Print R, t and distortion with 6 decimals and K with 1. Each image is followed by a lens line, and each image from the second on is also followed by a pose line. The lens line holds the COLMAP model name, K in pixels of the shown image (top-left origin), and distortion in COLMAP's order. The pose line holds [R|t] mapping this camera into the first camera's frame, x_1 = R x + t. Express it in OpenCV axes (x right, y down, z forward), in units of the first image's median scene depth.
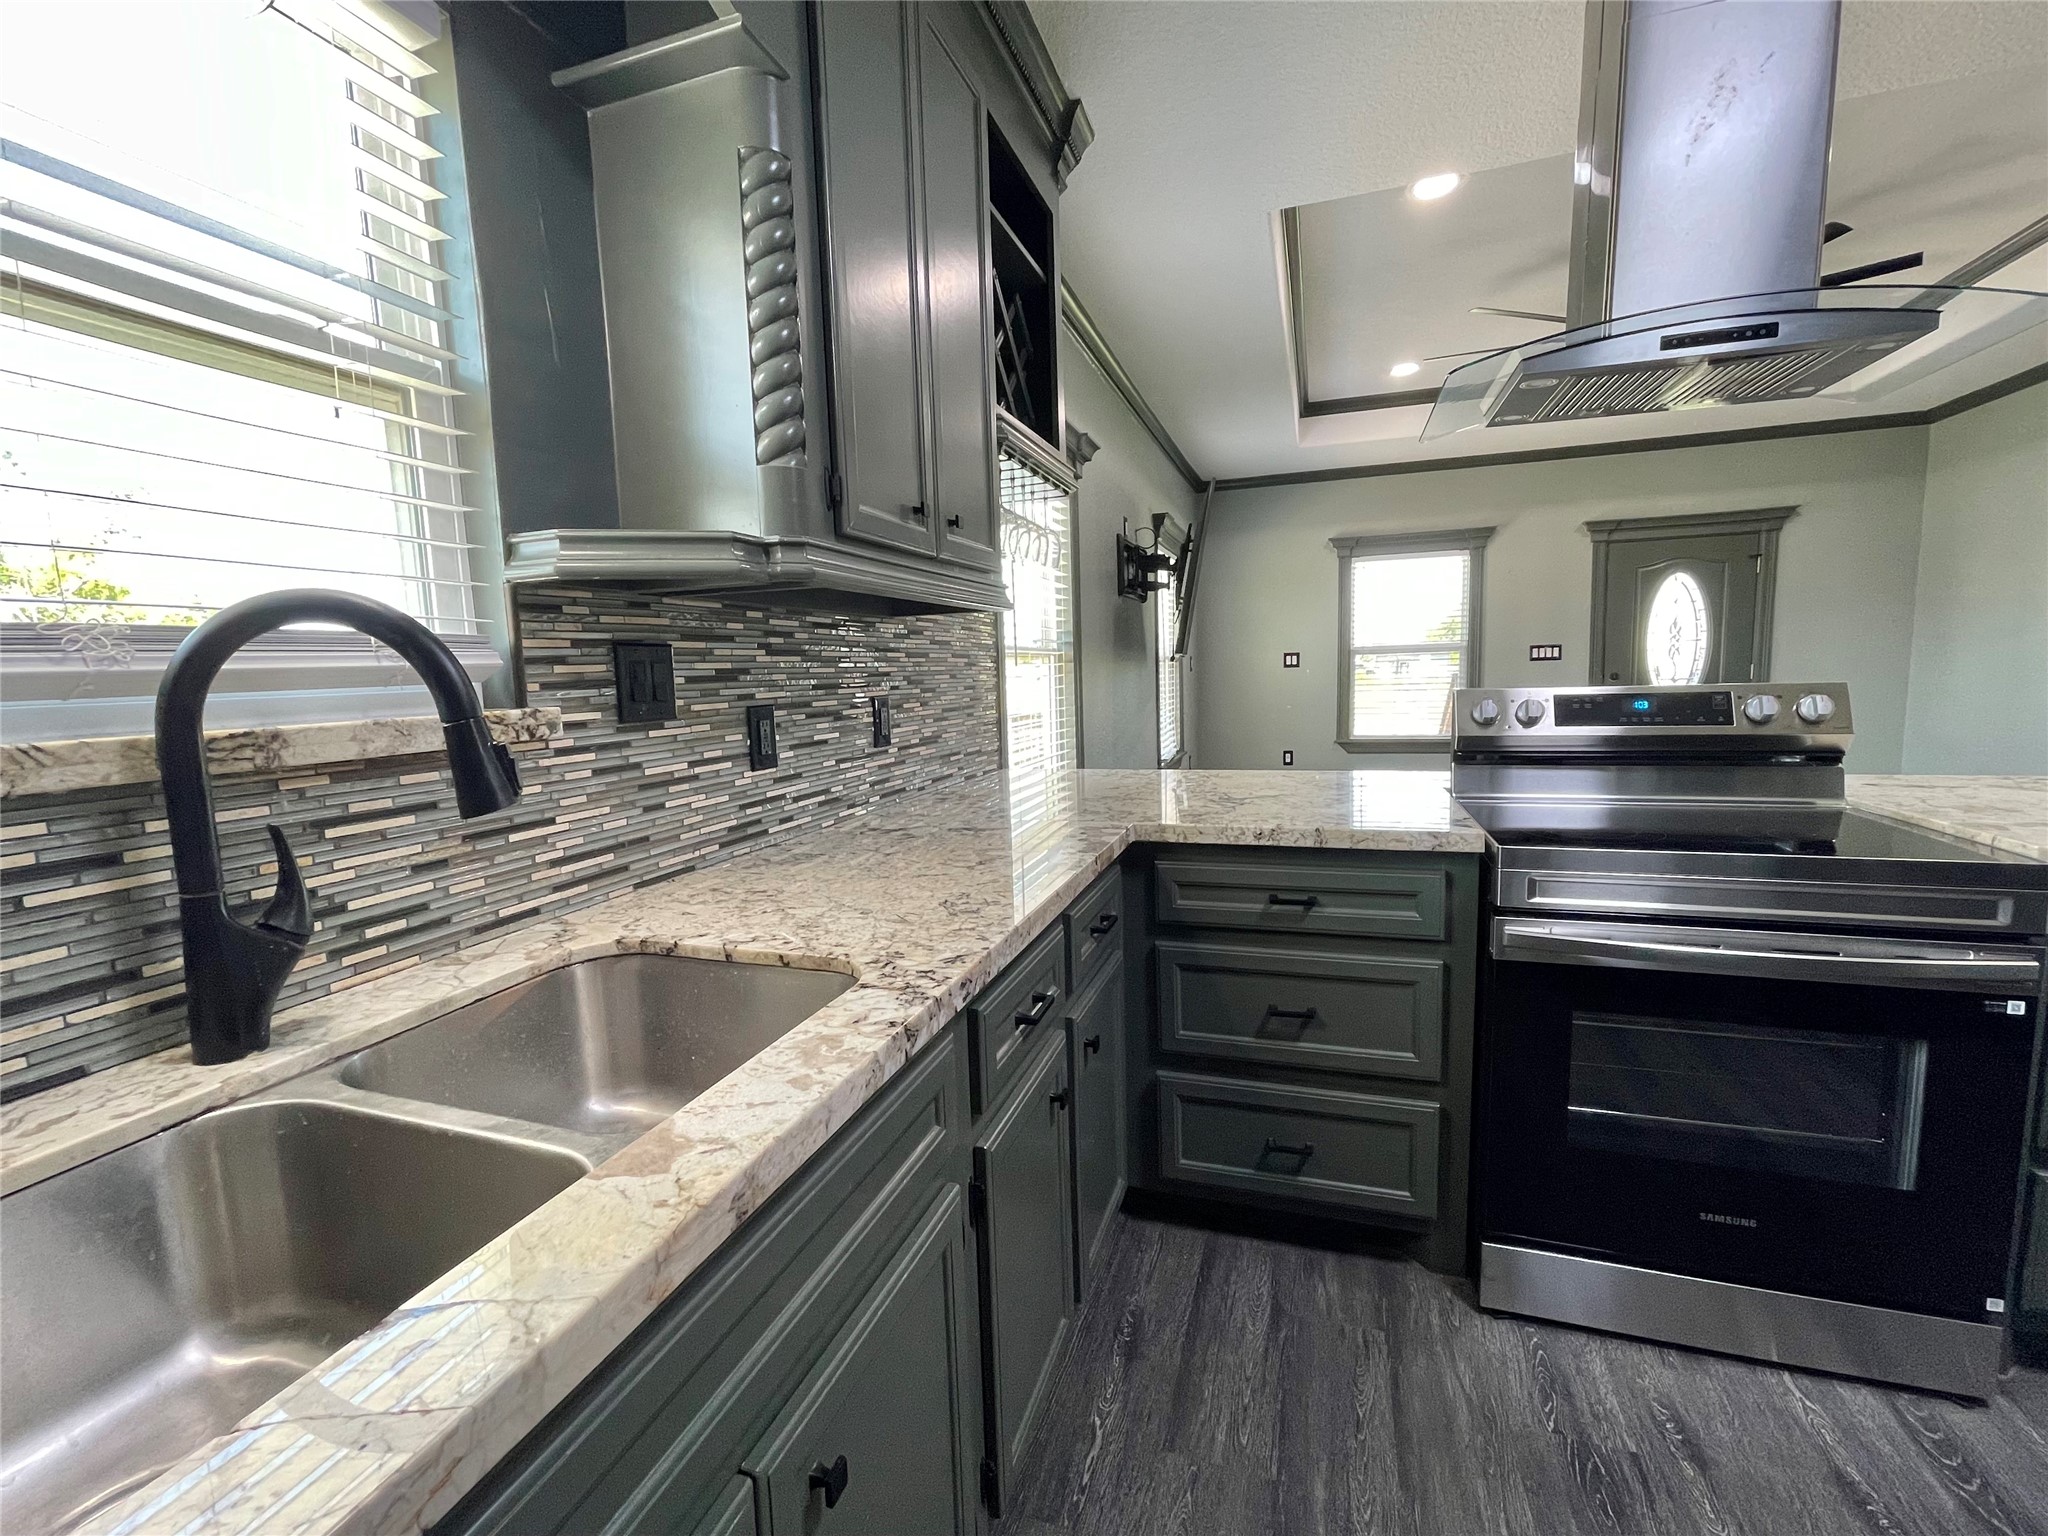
lens RADIAL K [[864.5, 0, 1030.9], [0, 864.5, 769.2], [0, 0, 1]] dist [-0.003679, 0.001140]
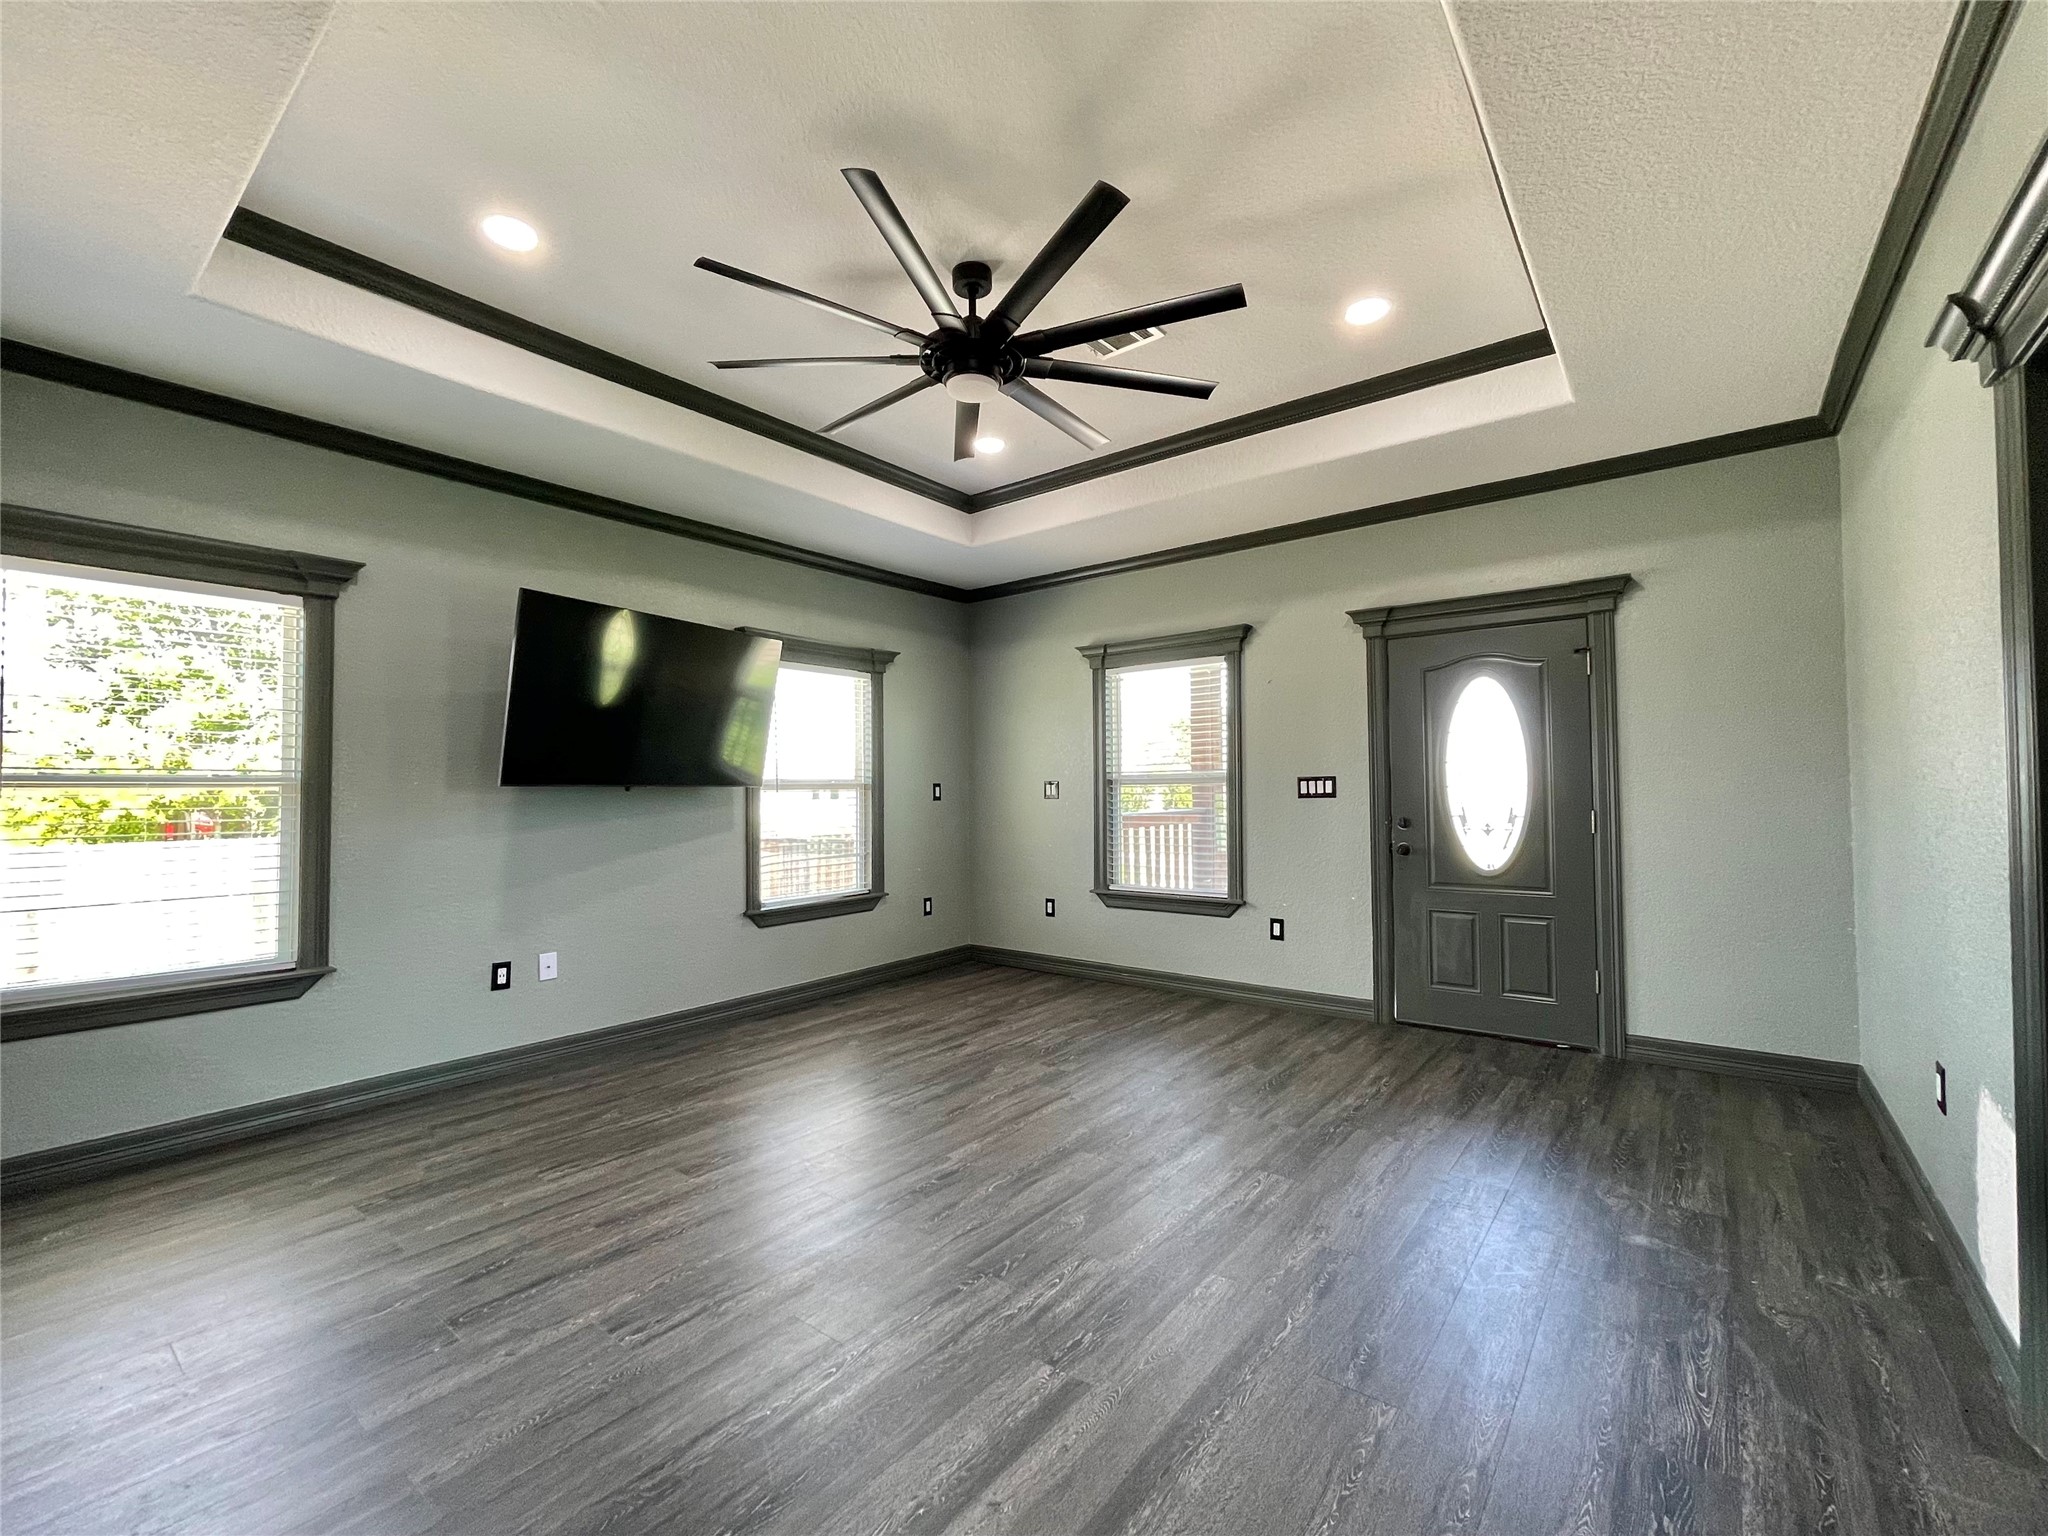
lens RADIAL K [[864.5, 0, 1027.2], [0, 864.5, 765.5], [0, 0, 1]] dist [-0.003679, 0.001140]
pose [[0.941966, 0.010418, -0.335546, 2.153890], [-0.056453, 0.990201, -0.127734, -0.160652], [0.330927, 0.139264, 0.933323, 0.807773]]
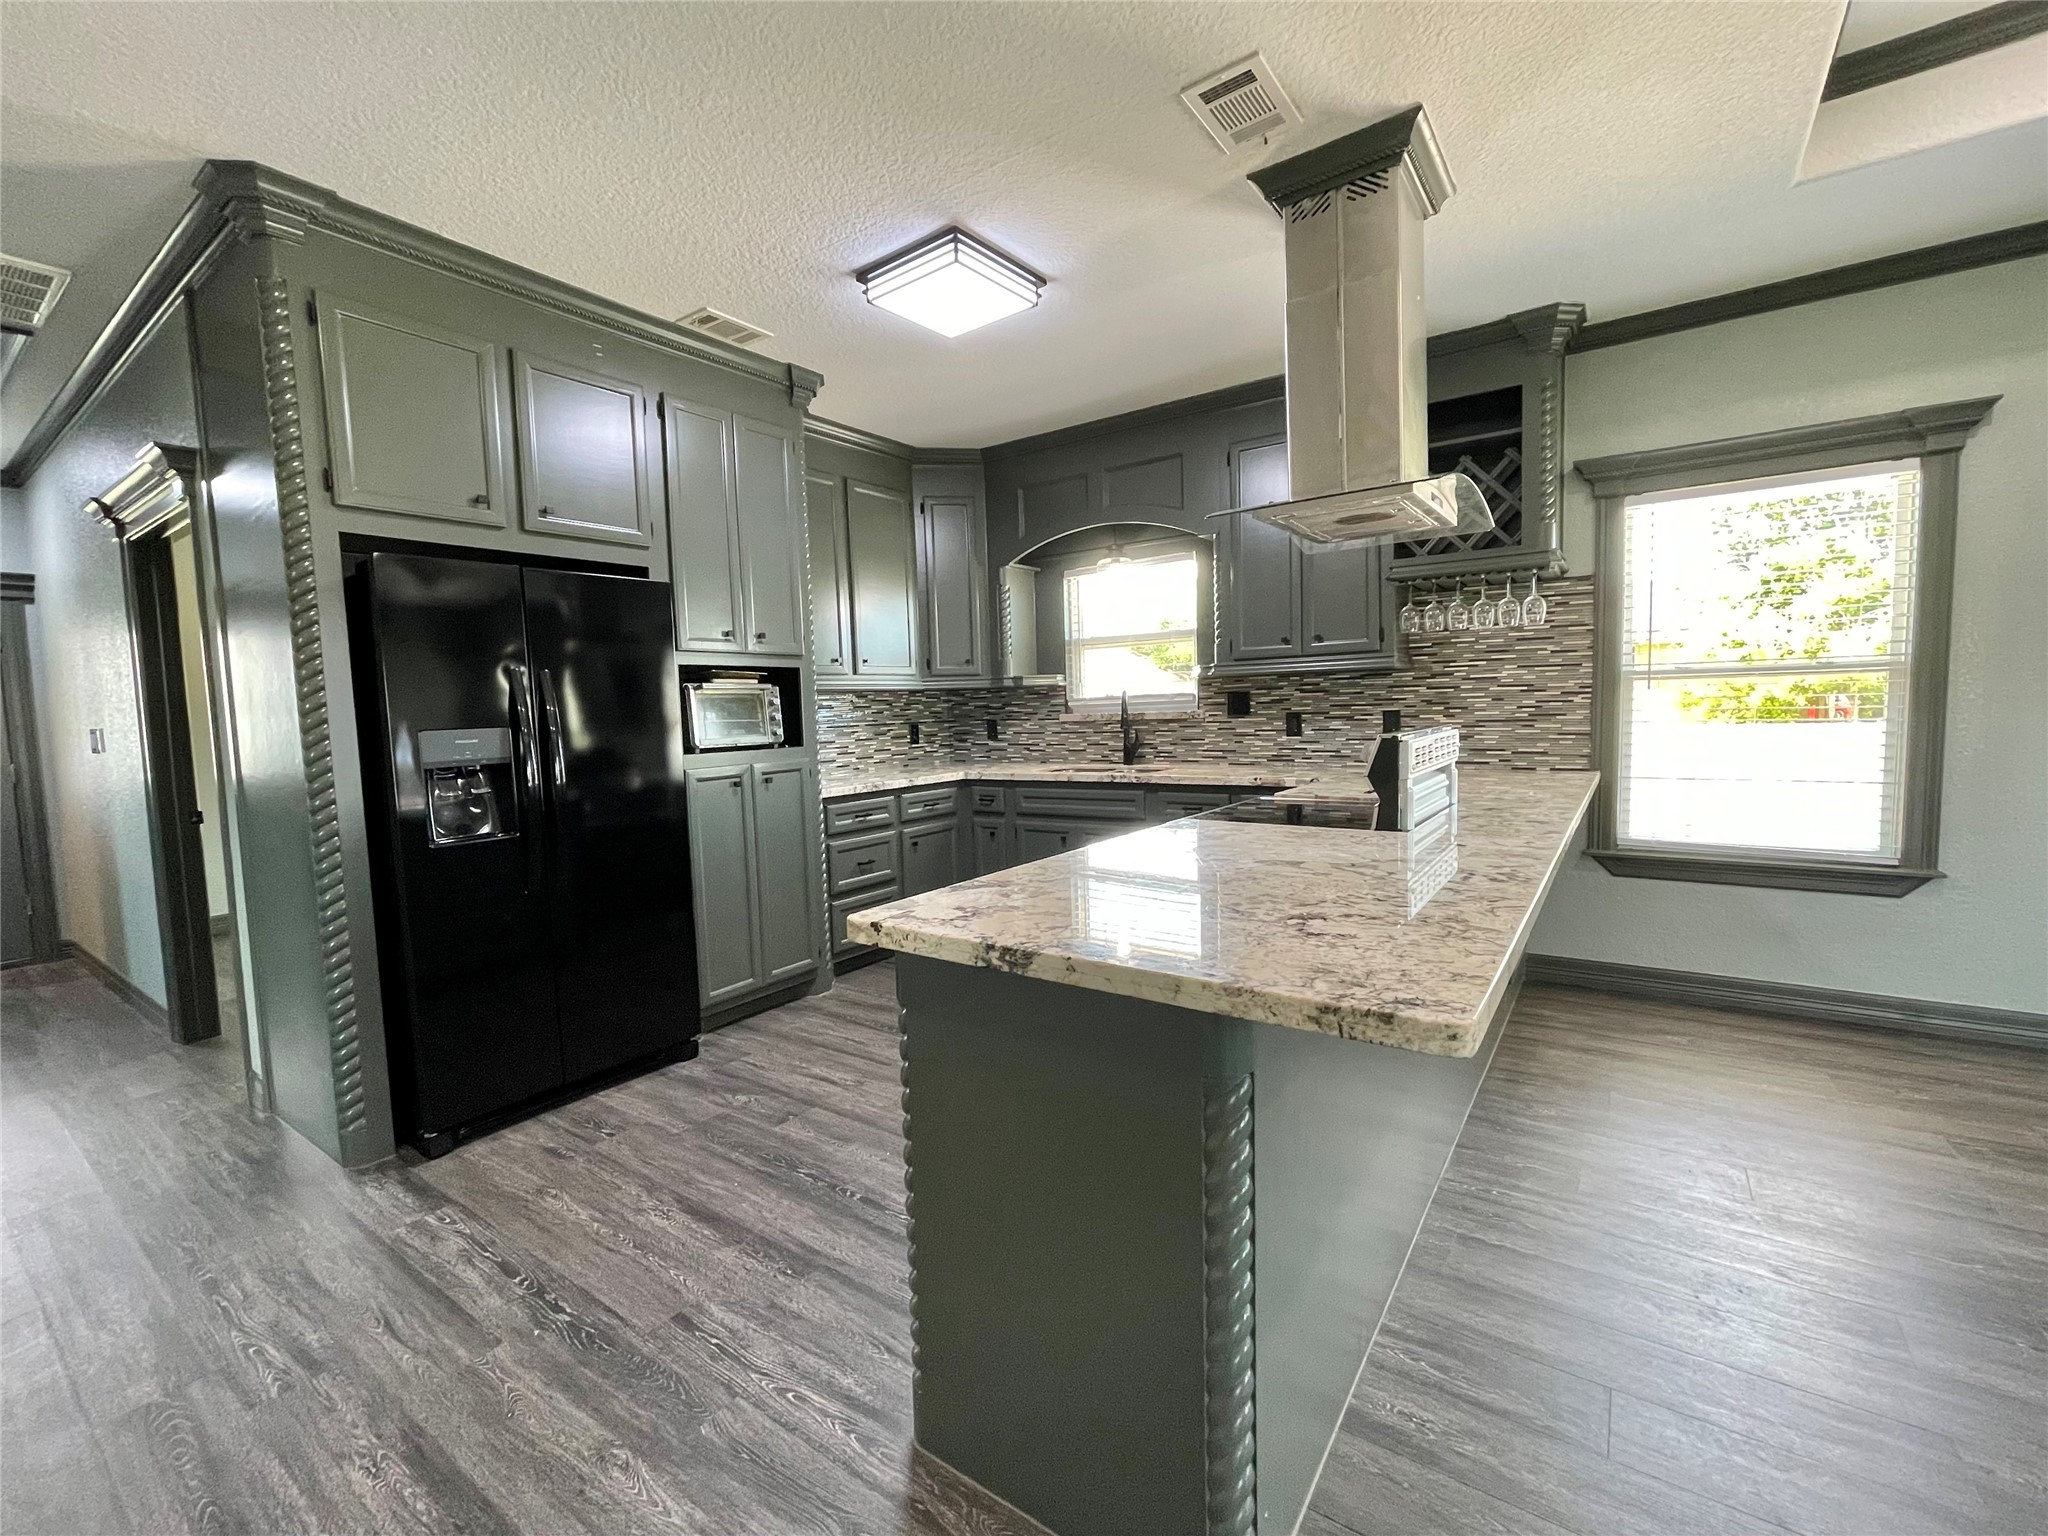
lens RADIAL K [[864.5, 0, 1023.4], [0, 864.5, 768.3], [0, 0, 1]] dist [-0.003679, 0.001140]
pose [[-0.290834, 0.107460, -0.950720, 2.201048], [-0.071404, 0.988464, 0.133569, -0.177366], [0.954105, 0.106732, -0.279806, 0.860274]]
